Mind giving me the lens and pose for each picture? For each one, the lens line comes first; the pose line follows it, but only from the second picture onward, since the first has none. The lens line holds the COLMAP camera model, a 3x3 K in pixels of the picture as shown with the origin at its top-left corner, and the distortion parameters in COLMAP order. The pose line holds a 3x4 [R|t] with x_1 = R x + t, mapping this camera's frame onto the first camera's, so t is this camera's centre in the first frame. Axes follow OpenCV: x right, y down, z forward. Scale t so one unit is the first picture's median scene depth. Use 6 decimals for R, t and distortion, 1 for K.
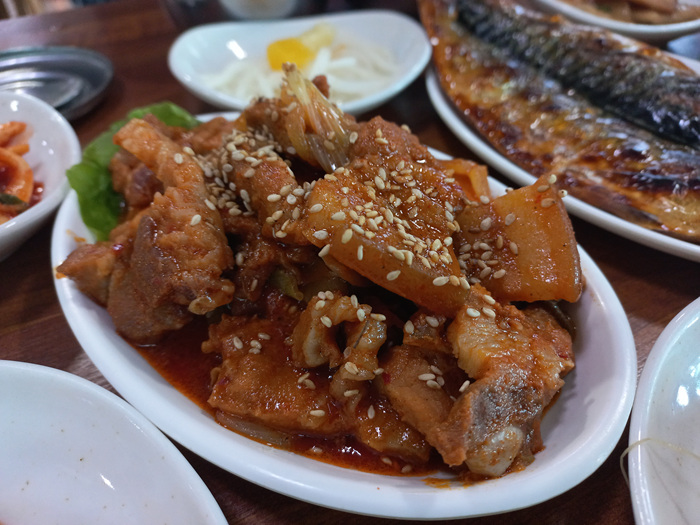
lens RADIAL K [[551.3, 0, 350.0], [0, 551.3, 262.5], [0, 0, 1]] dist [0.078857, -0.238181]
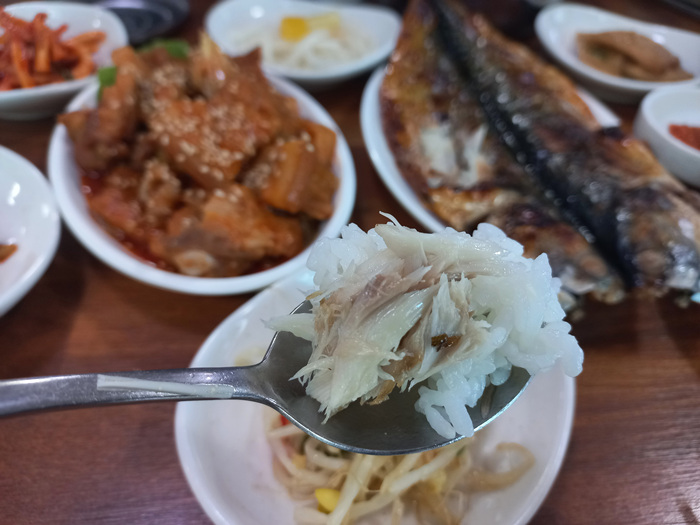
lens RADIAL K [[551.3, 0, 350.0], [0, 551.3, 262.5], [0, 0, 1]] dist [0.078857, -0.238181]
pose [[0.925425, 0.319659, -0.203485, 0.798591], [-0.310384, 0.947499, 0.076860, 0.025987], [0.217371, -0.007970, 0.976057, -0.478333]]
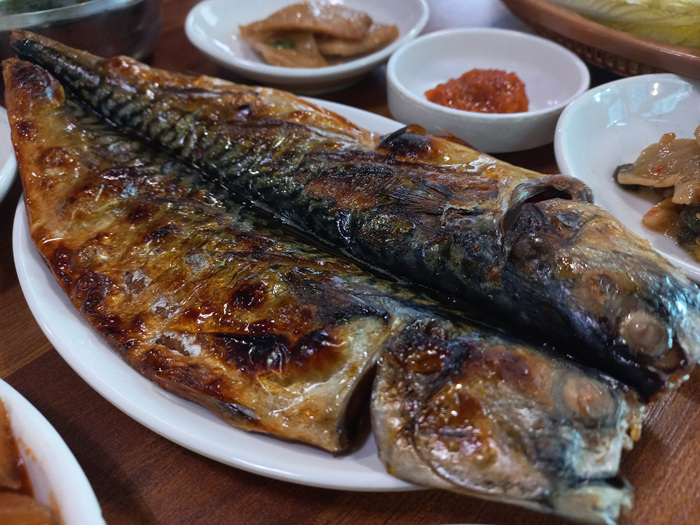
lens RADIAL K [[524.2, 0, 350.0], [0, 524.2, 262.5], [0, 0, 1]] dist [0.069413, -0.161871]
pose [[0.951077, -0.212483, 0.224283, 0.645706], [0.206570, 0.977164, 0.049791, -0.320830], [-0.229741, -0.001025, 0.973251, 0.330607]]
